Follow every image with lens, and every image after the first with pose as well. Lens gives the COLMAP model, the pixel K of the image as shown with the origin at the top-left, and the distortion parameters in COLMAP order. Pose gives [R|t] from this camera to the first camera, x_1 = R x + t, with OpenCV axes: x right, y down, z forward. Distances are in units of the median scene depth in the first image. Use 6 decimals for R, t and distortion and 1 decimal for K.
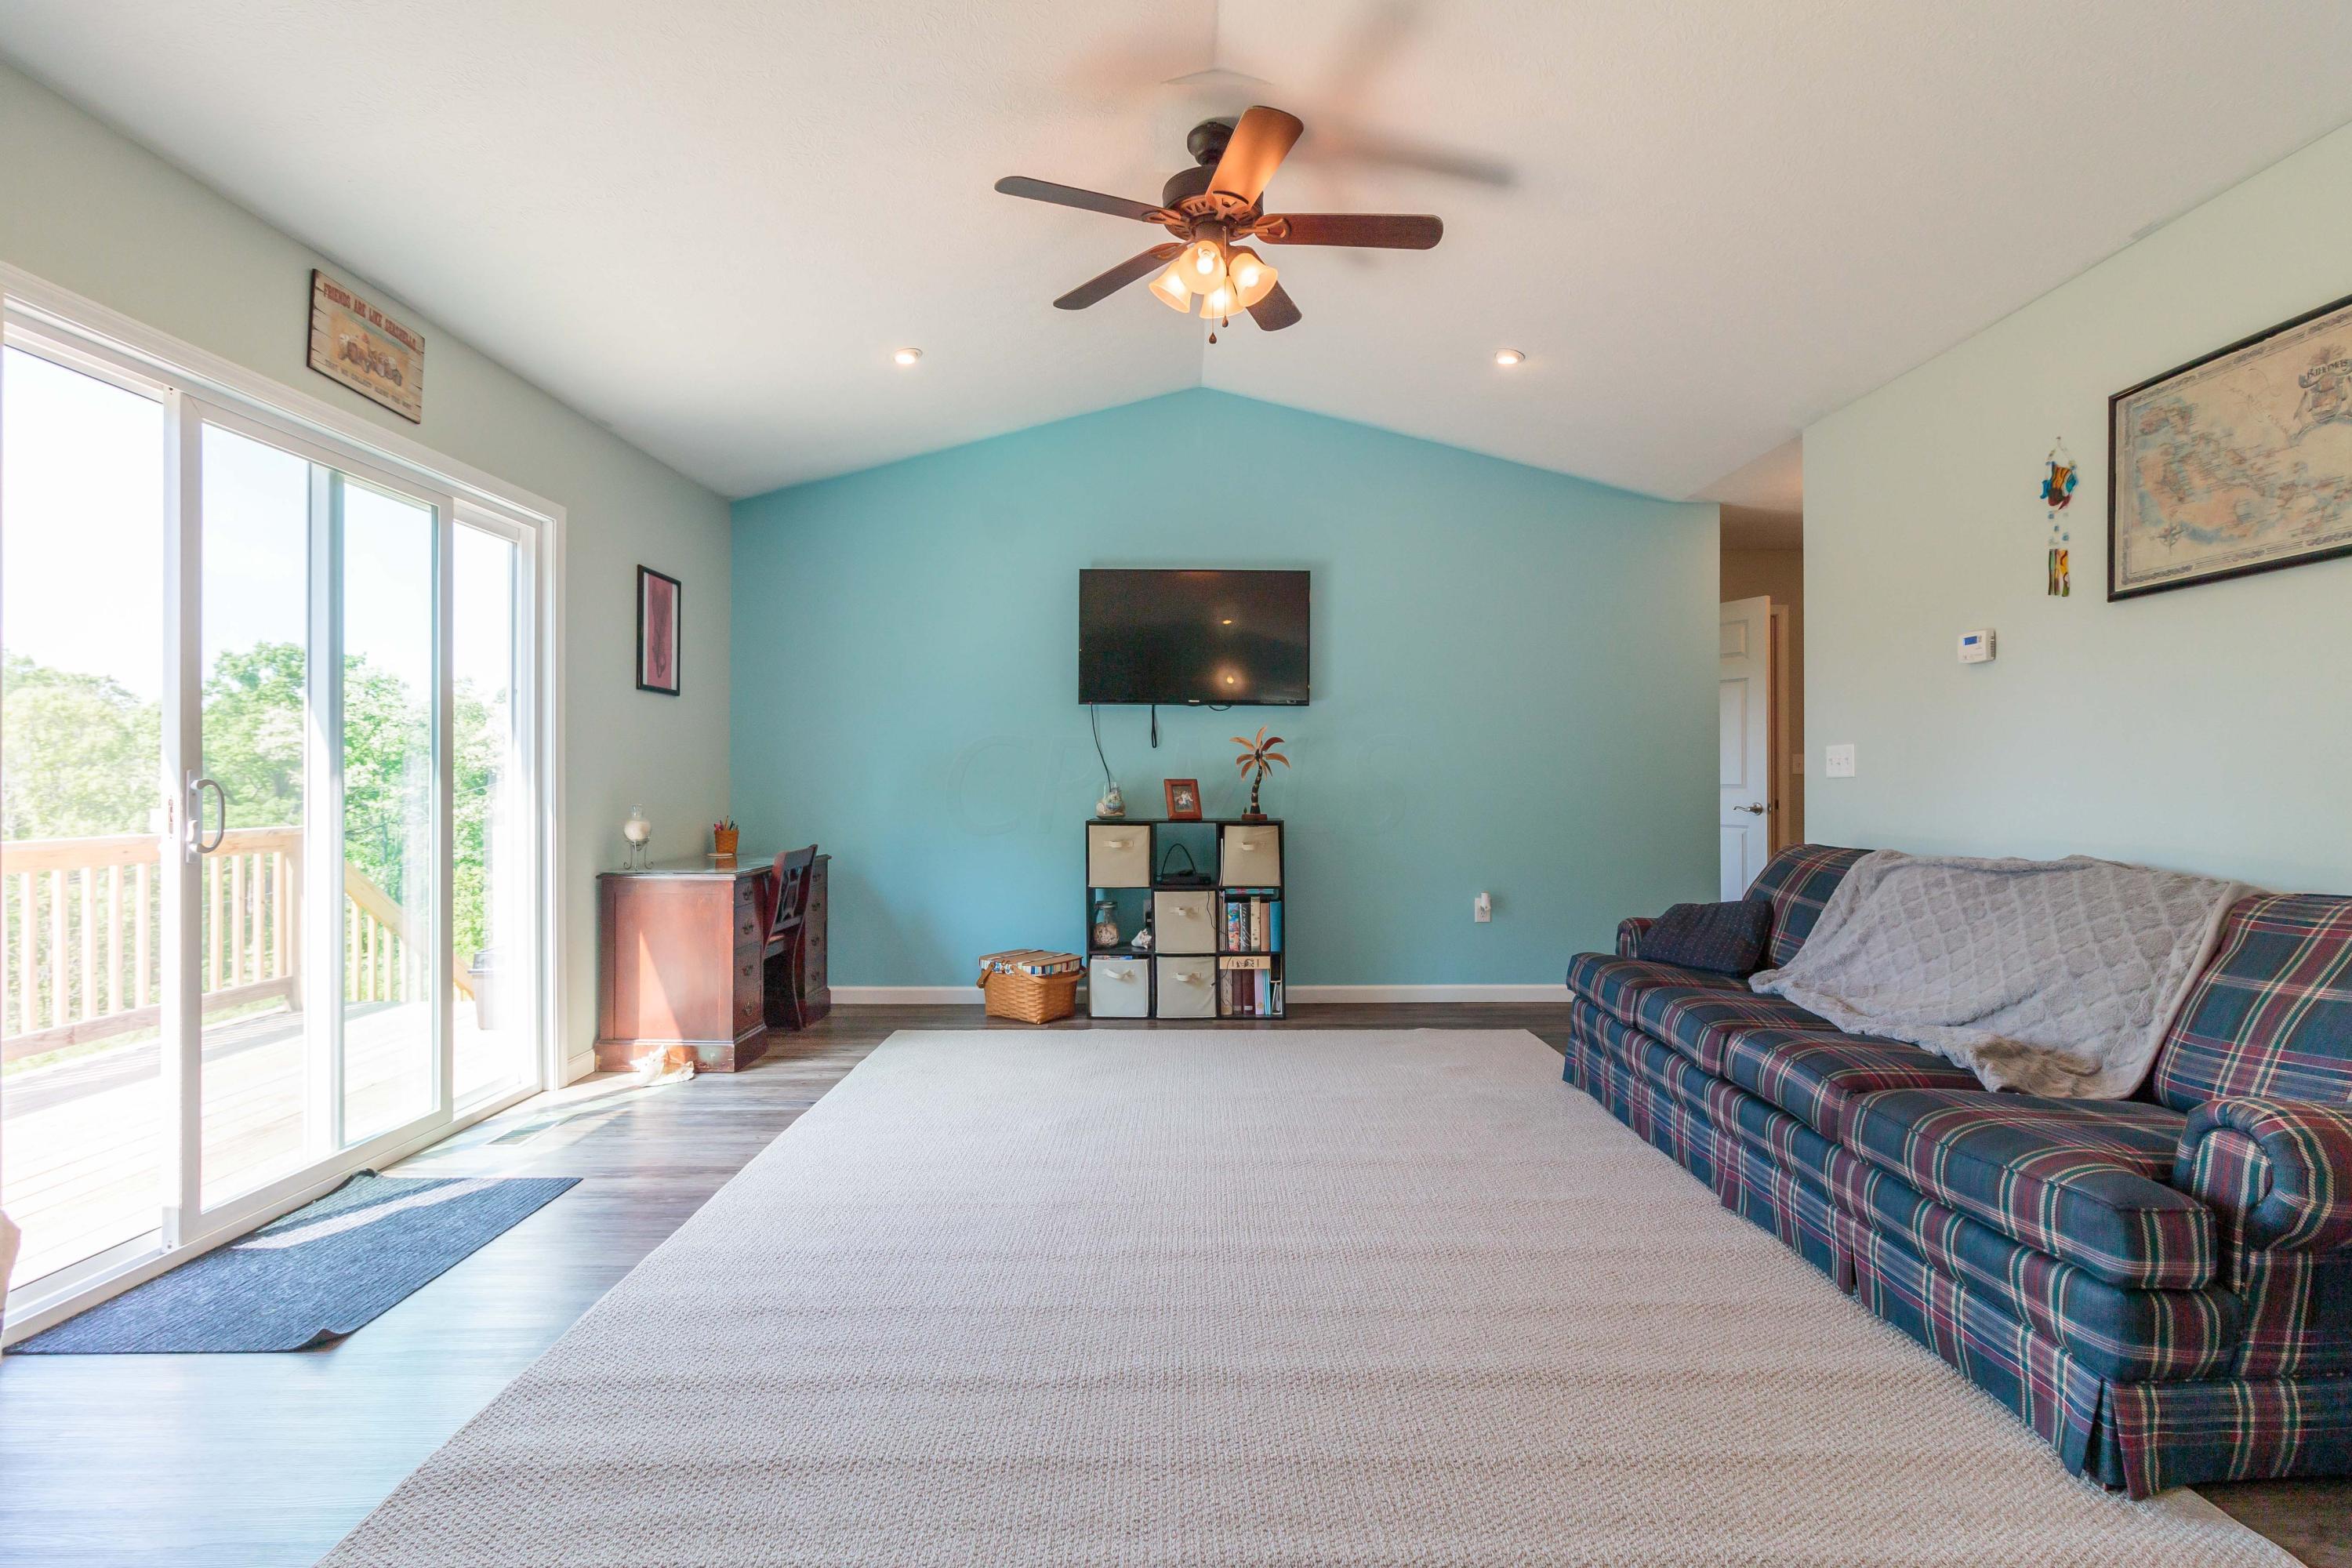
lens RADIAL K [[1098.4, 0, 1201.0], [0, 1098.4, 776.2], [0, 0, 1]] dist [0.001944, 0.000006]
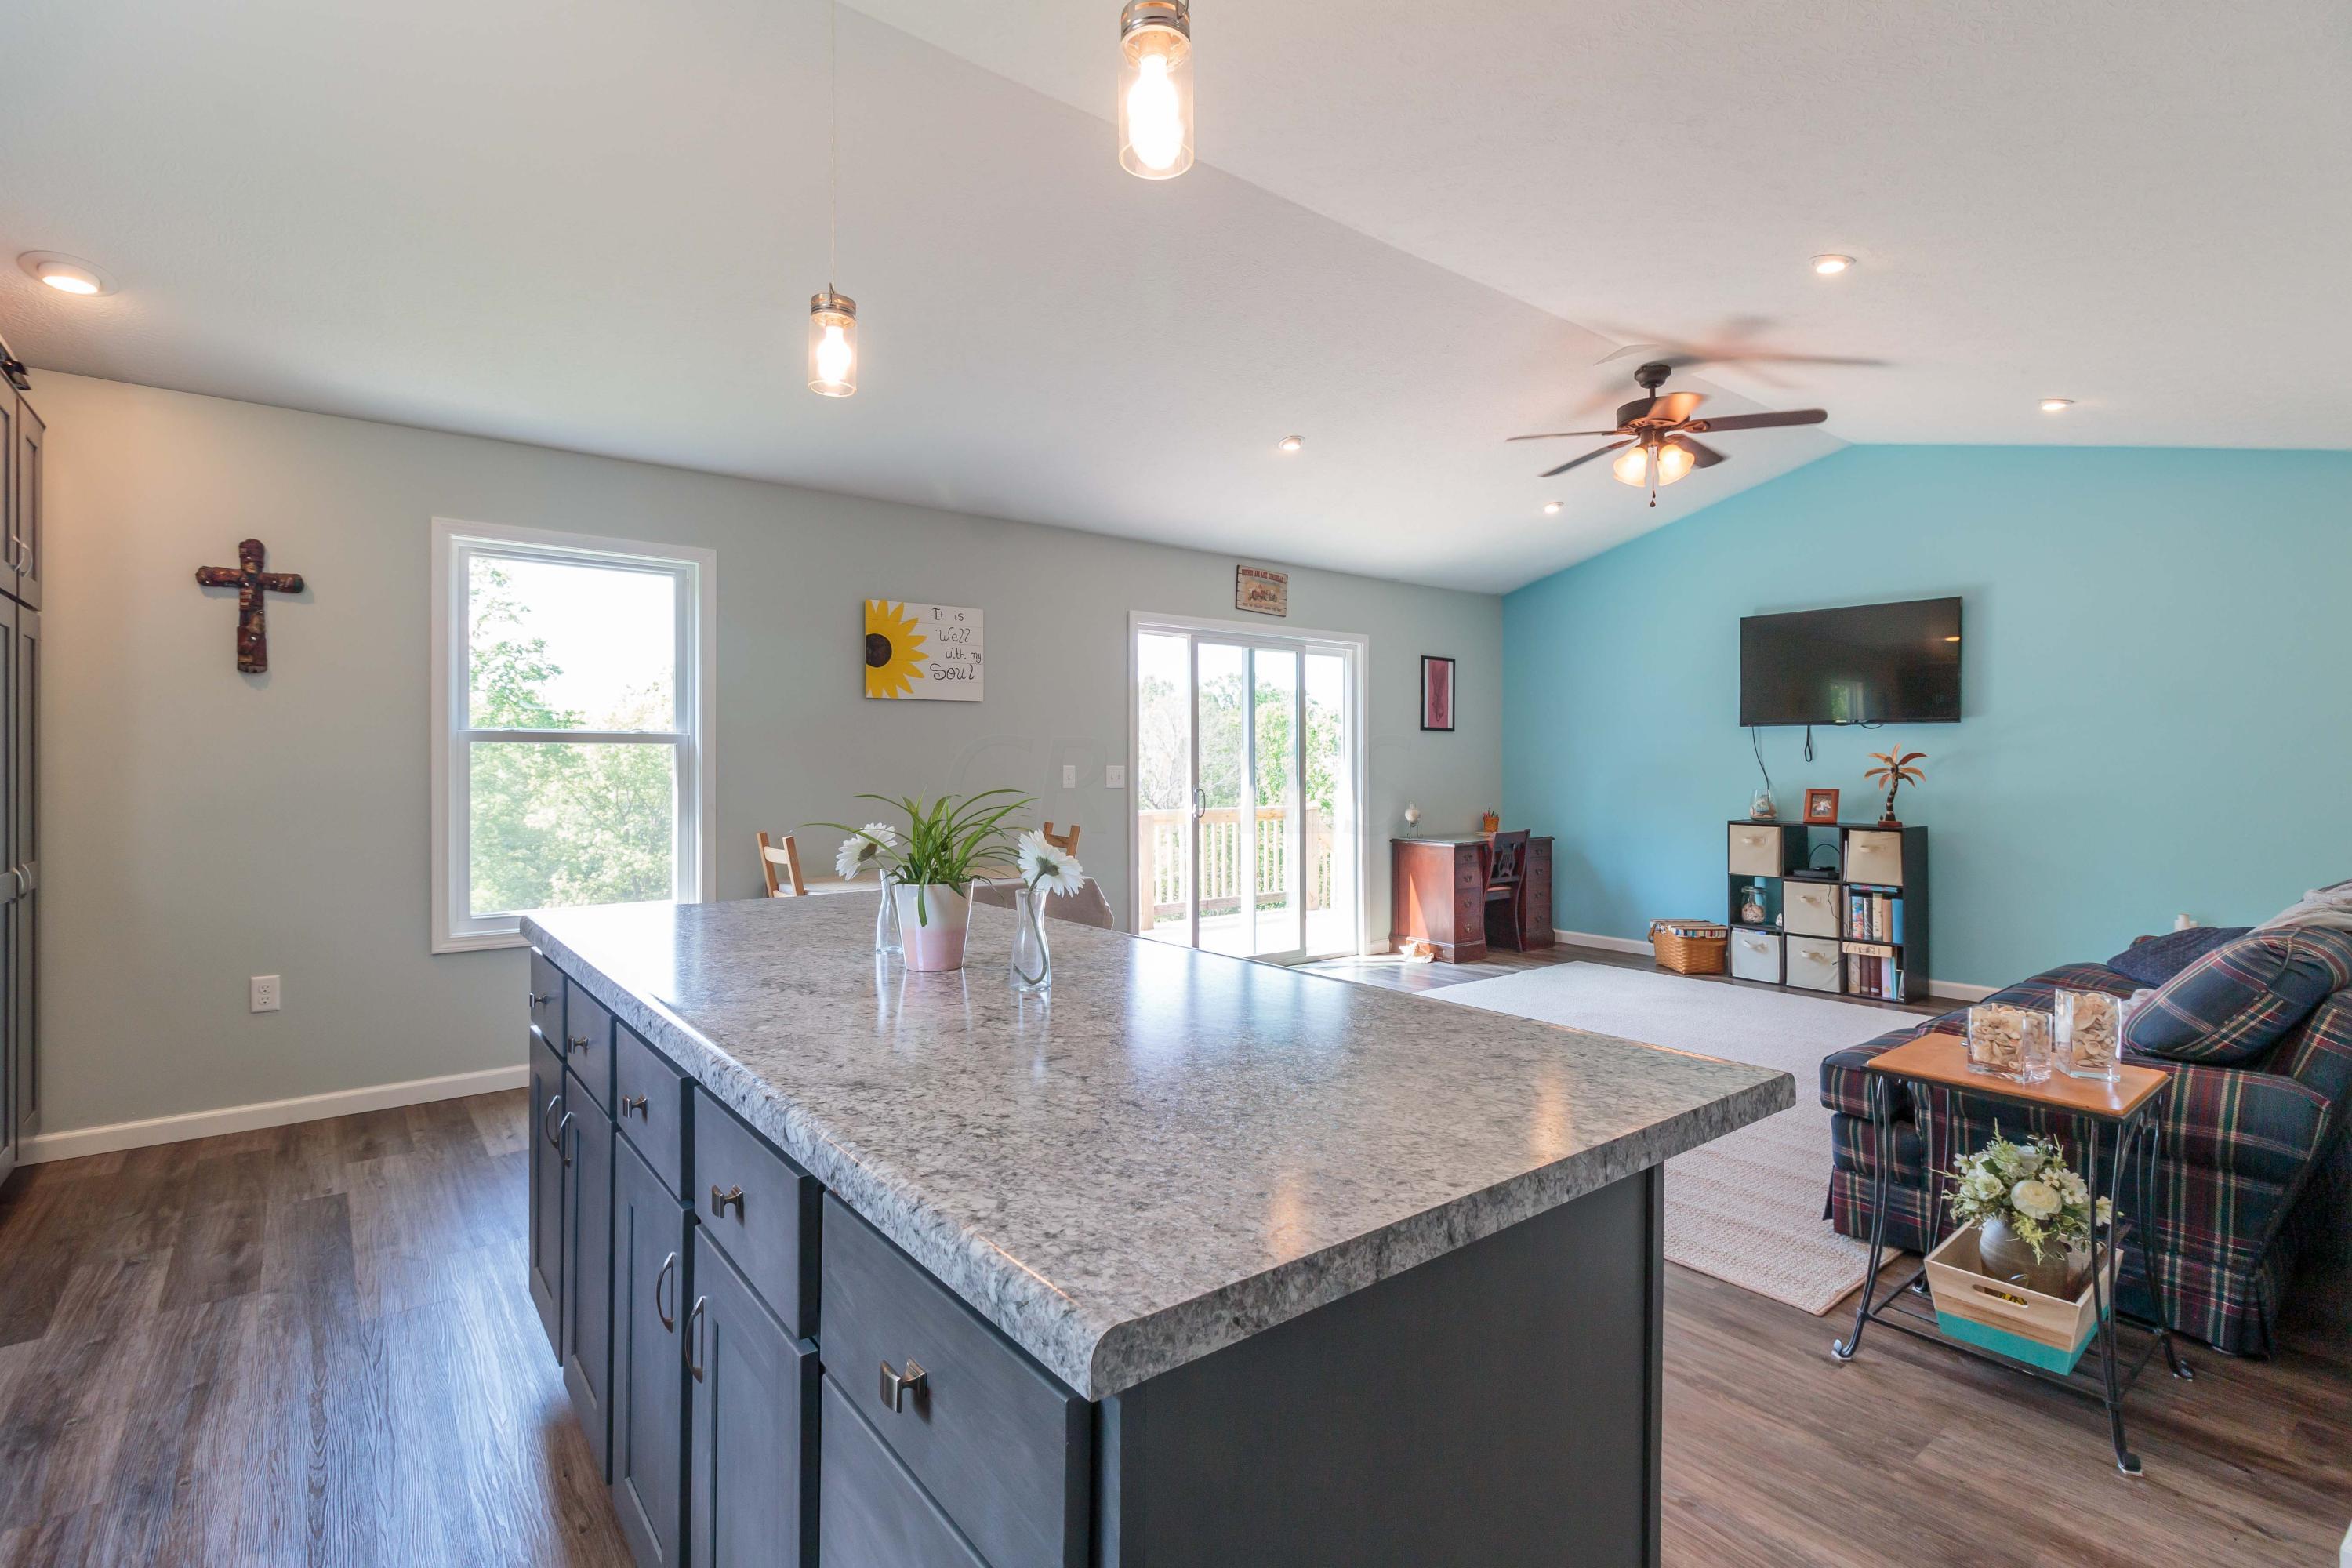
lens RADIAL K [[1098.4, 0, 1186.2], [0, 1098.4, 783.8], [0, 0, 1]] dist [0.001944, 0.000006]
pose [[0.626455, 0.015686, -0.779300, 0.489660], [0.000377, 0.999791, 0.020427, -0.028170], [0.779458, -0.013090, 0.626318, -0.278914]]
